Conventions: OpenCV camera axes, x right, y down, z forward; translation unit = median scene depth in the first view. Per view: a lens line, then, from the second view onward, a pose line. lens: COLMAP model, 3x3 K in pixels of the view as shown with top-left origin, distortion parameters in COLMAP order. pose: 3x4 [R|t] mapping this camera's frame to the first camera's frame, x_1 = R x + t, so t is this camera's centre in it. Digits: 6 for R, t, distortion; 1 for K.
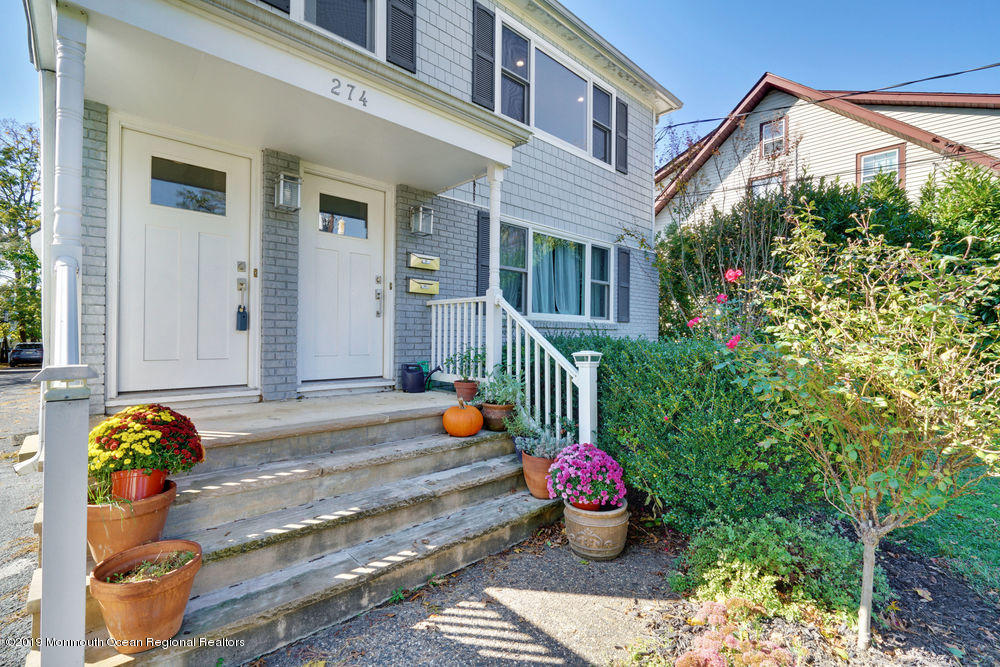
lens RADIAL K [[447.1, 0, 505.0], [0, 447.1, 329.8], [0, 0, 1]] dist [-0.007540, 0.002803]
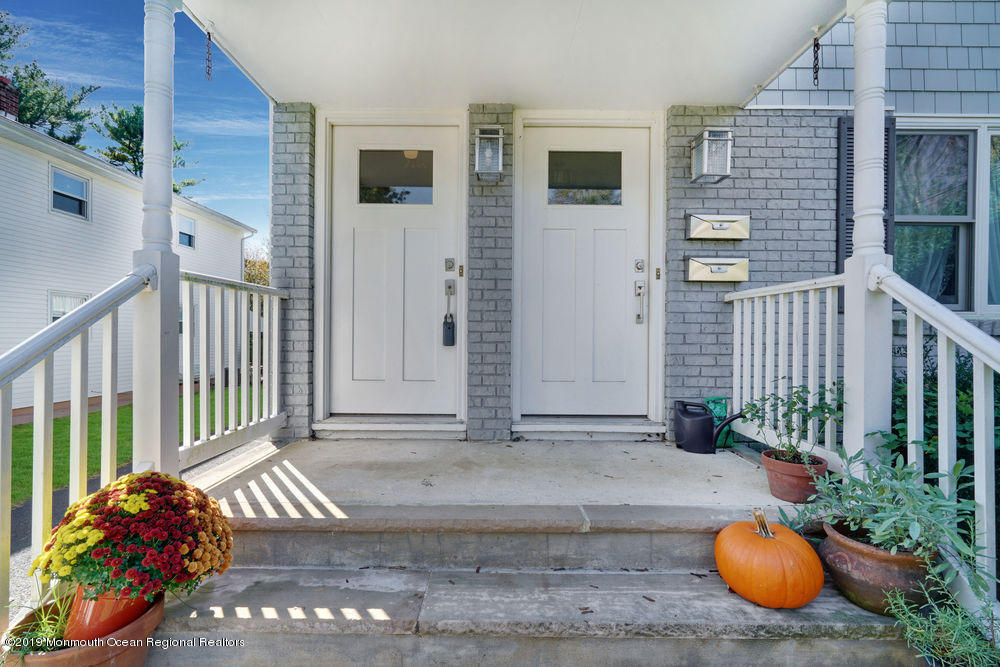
lens RADIAL K [[447.1, 0, 496.6], [0, 447.1, 332.8], [0, 0, 1]] dist [-0.007540, 0.002803]
pose [[0.720982, -0.005790, -0.692930, 0.015288], [0.007440, 0.999972, -0.000614, -0.017678], [0.692914, -0.004713, 0.721005, 0.428887]]
